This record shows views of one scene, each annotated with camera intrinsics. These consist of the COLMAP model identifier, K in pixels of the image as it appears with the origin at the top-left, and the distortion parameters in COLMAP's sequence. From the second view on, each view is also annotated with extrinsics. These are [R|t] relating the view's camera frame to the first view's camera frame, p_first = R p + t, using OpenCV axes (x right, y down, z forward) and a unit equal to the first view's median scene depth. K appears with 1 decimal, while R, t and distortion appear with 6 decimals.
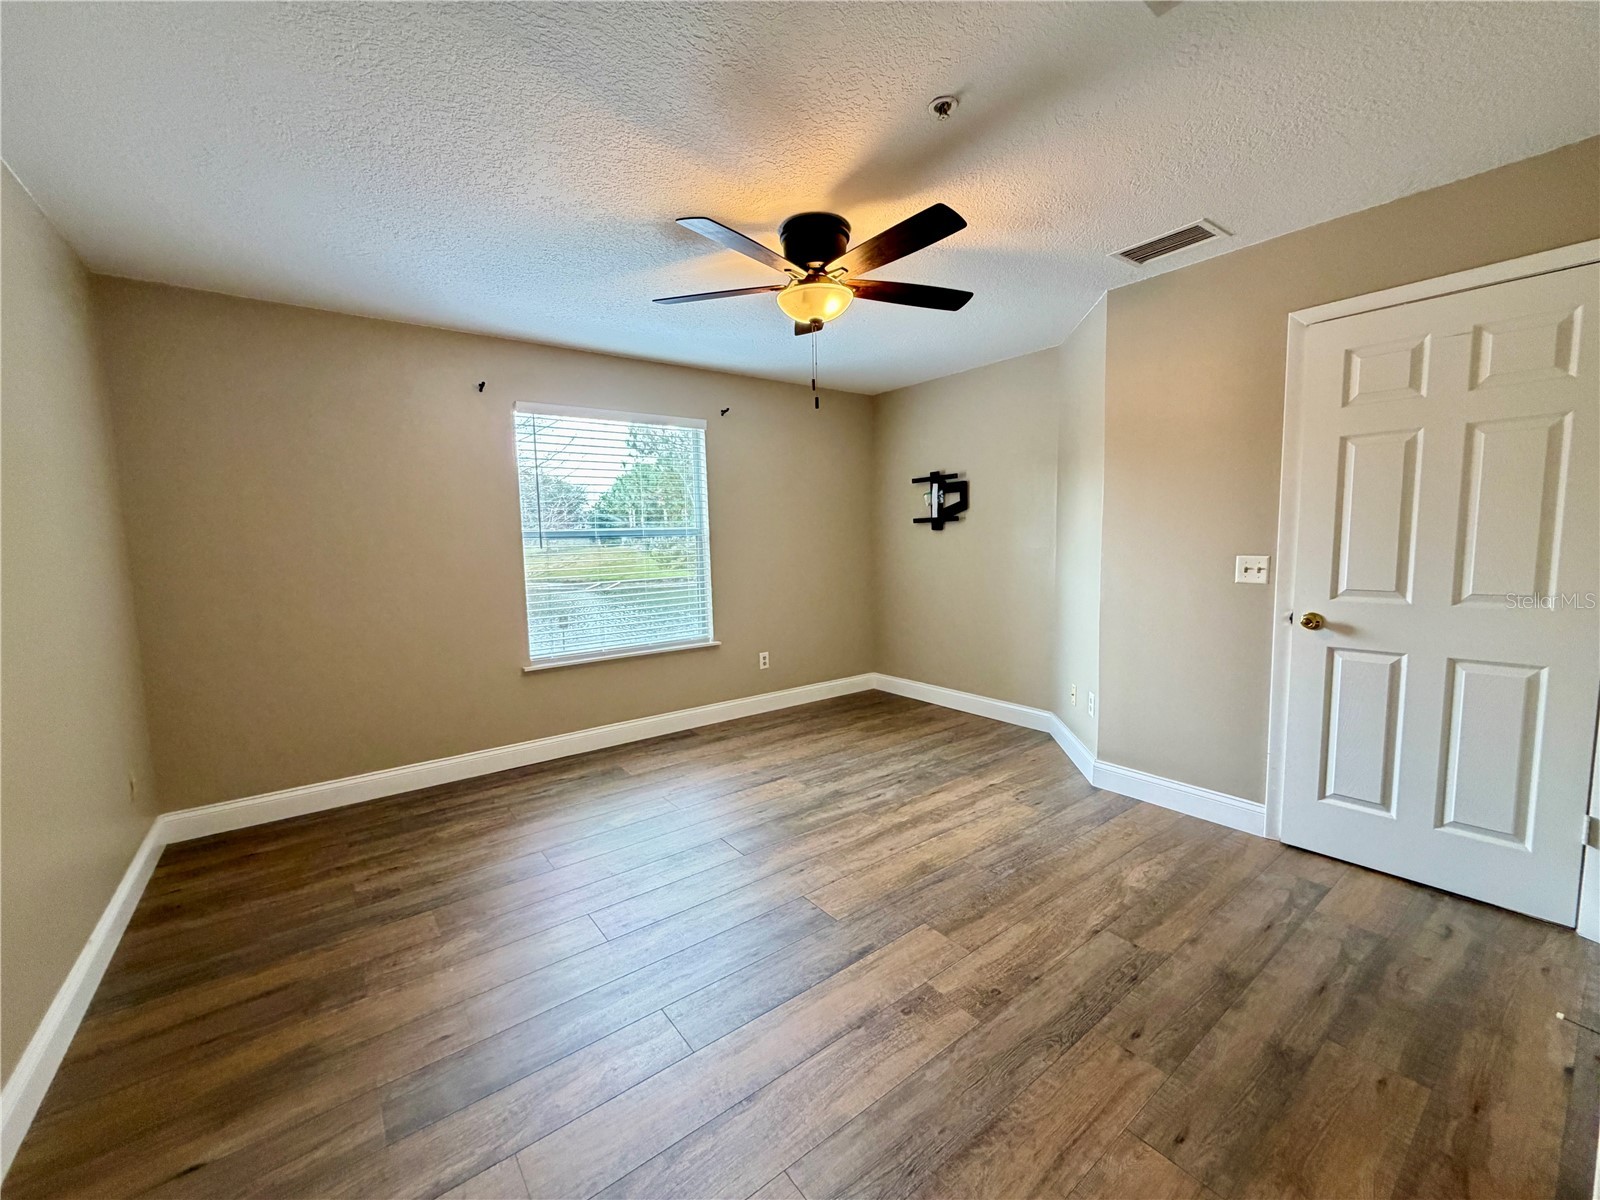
lens RADIAL K [[639.8, 0, 795.0], [0, 639.8, 597.4], [0, 0, 1]] dist [0.001225, 0.000122]
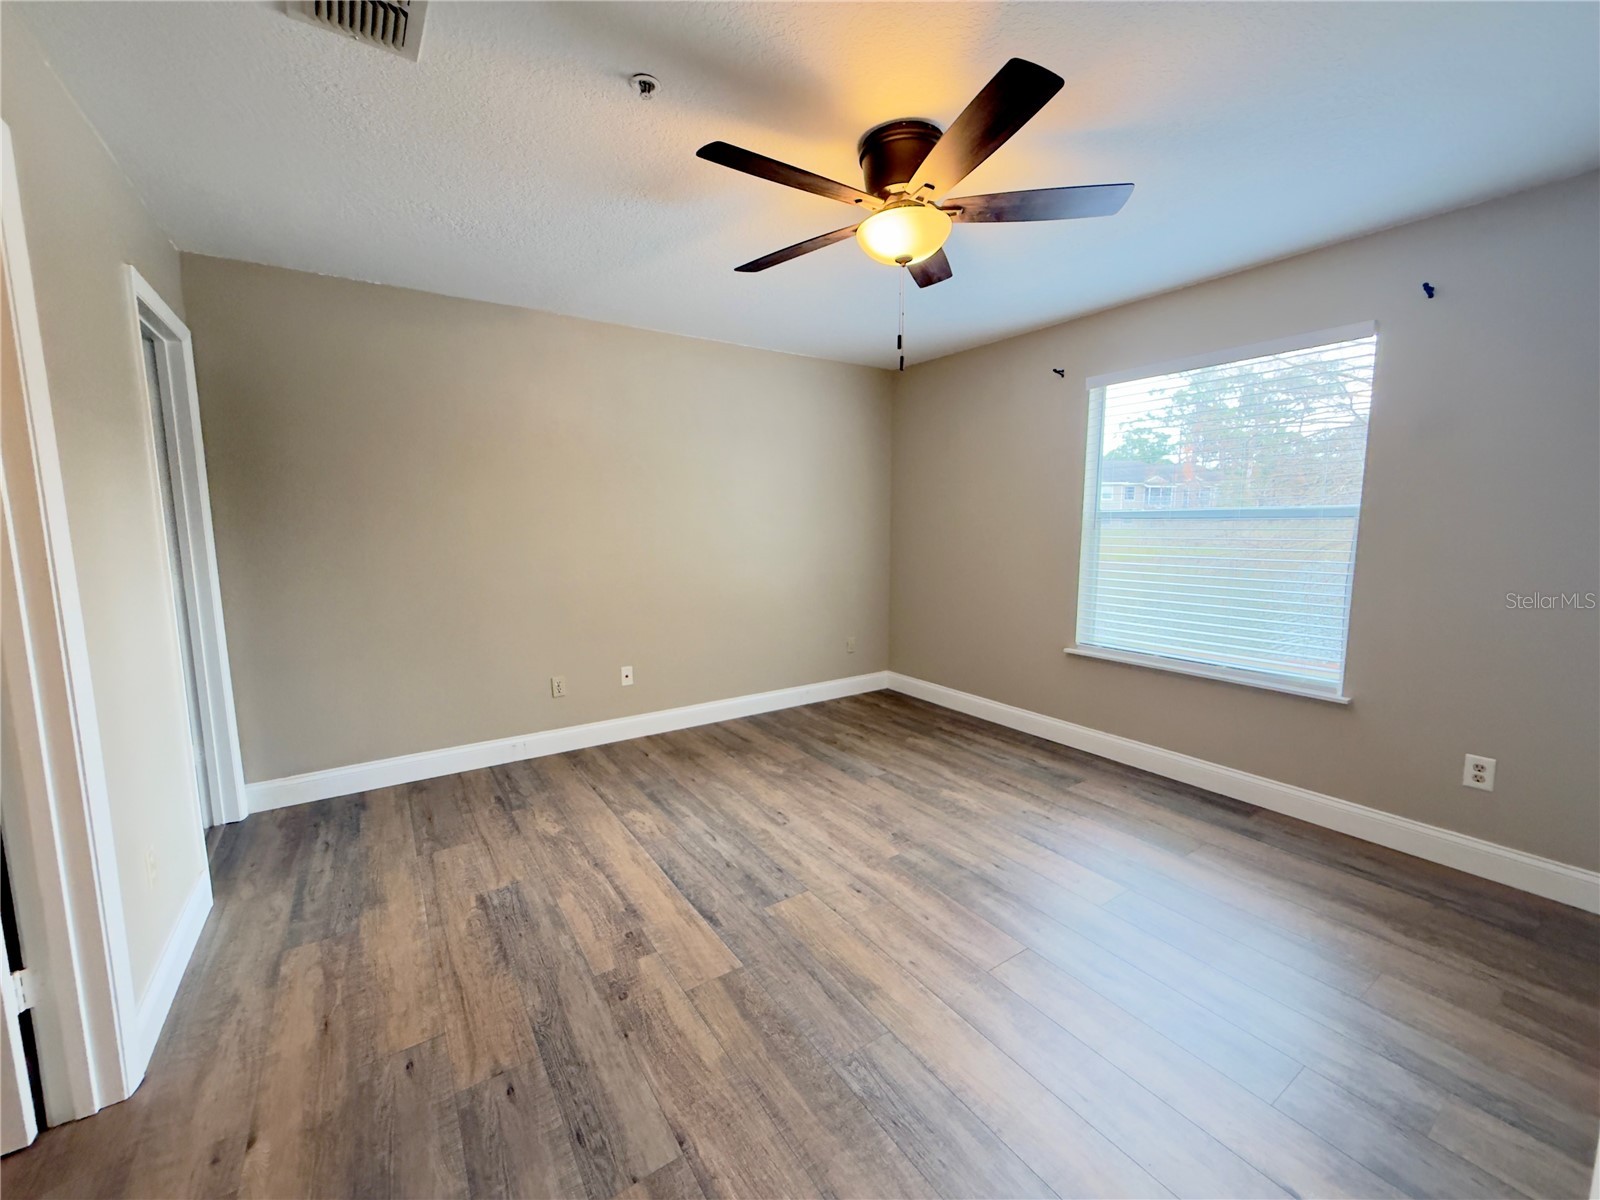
lens RADIAL K [[639.8, 0, 795.0], [0, 639.8, 597.4], [0, 0, 1]] dist [0.001225, 0.000122]
pose [[-0.057661, 0.141525, -0.988254, 0.881226], [-0.089538, 0.985178, 0.146309, -0.117351], [0.994313, 0.096922, -0.044134, 0.925843]]
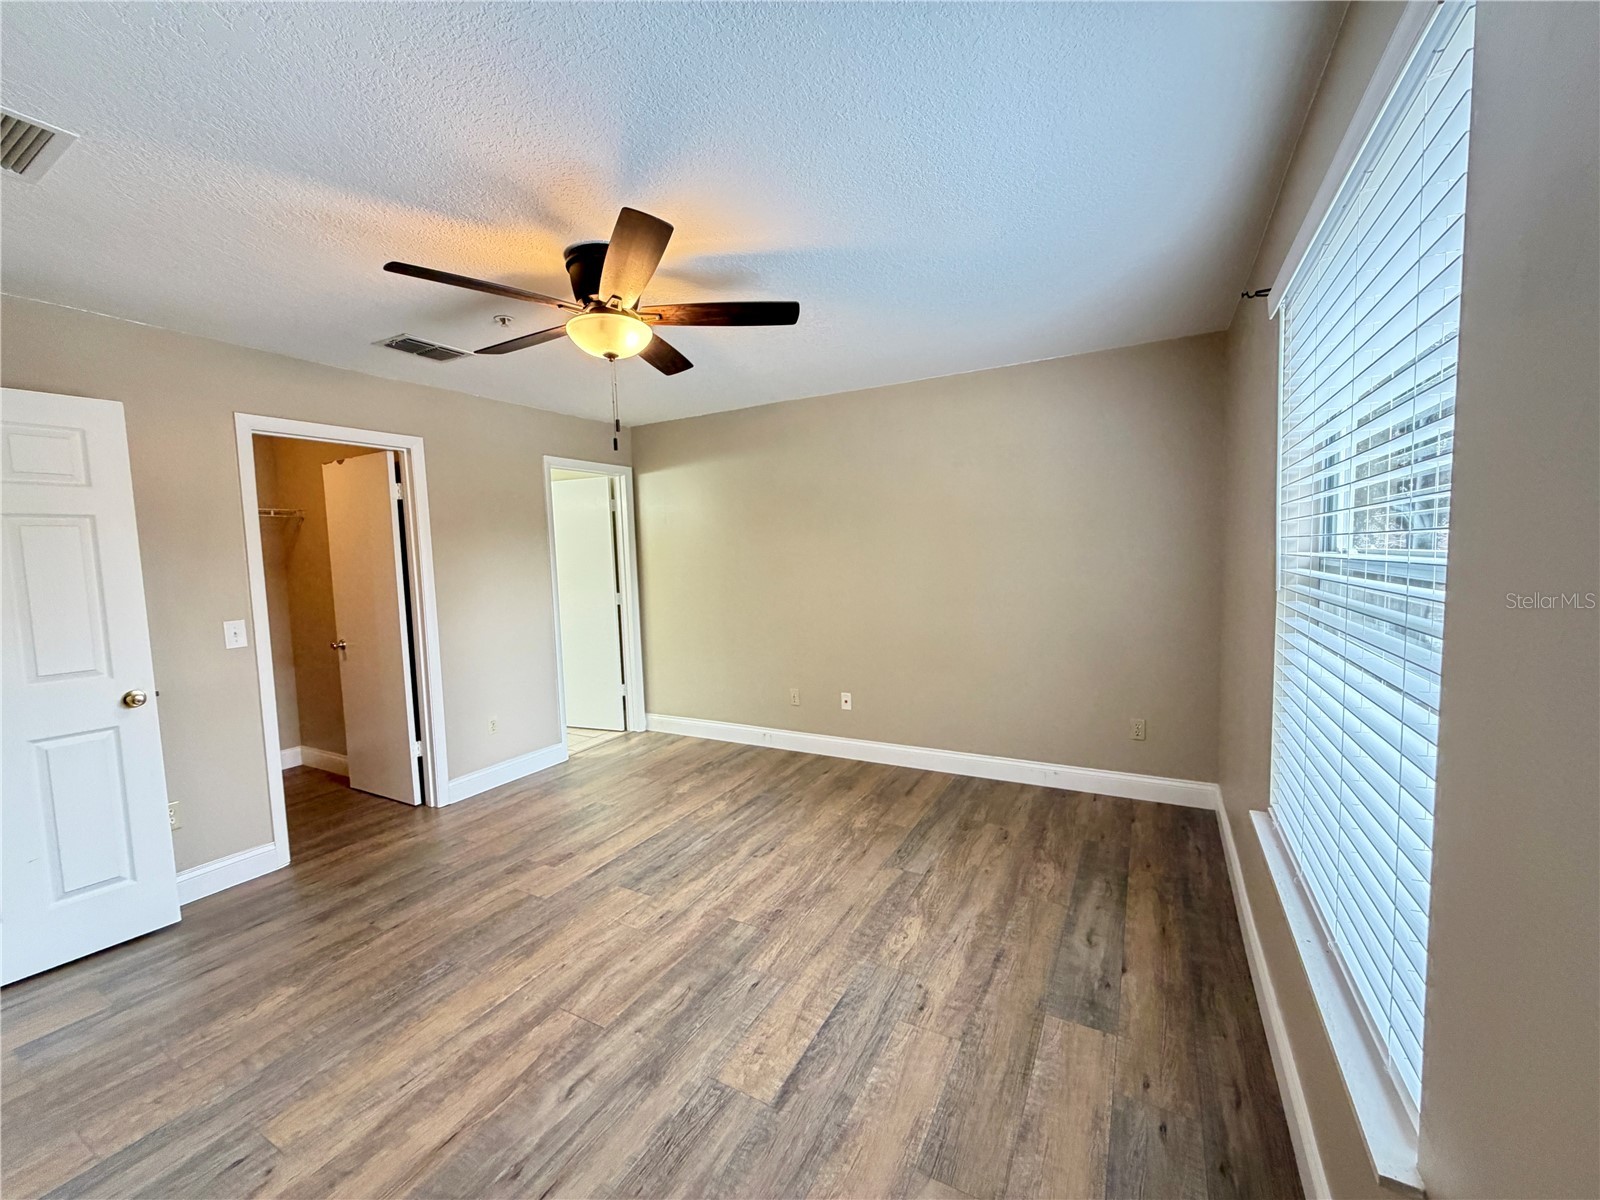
lens RADIAL K [[639.8, 0, 795.0], [0, 639.8, 597.4], [0, 0, 1]] dist [0.001225, 0.000122]
pose [[-0.913007, 0.080640, -0.399895, 0.183774], [0.014242, 0.985971, 0.166306, -0.235180], [0.407696, 0.146143, -0.901347, 1.951249]]
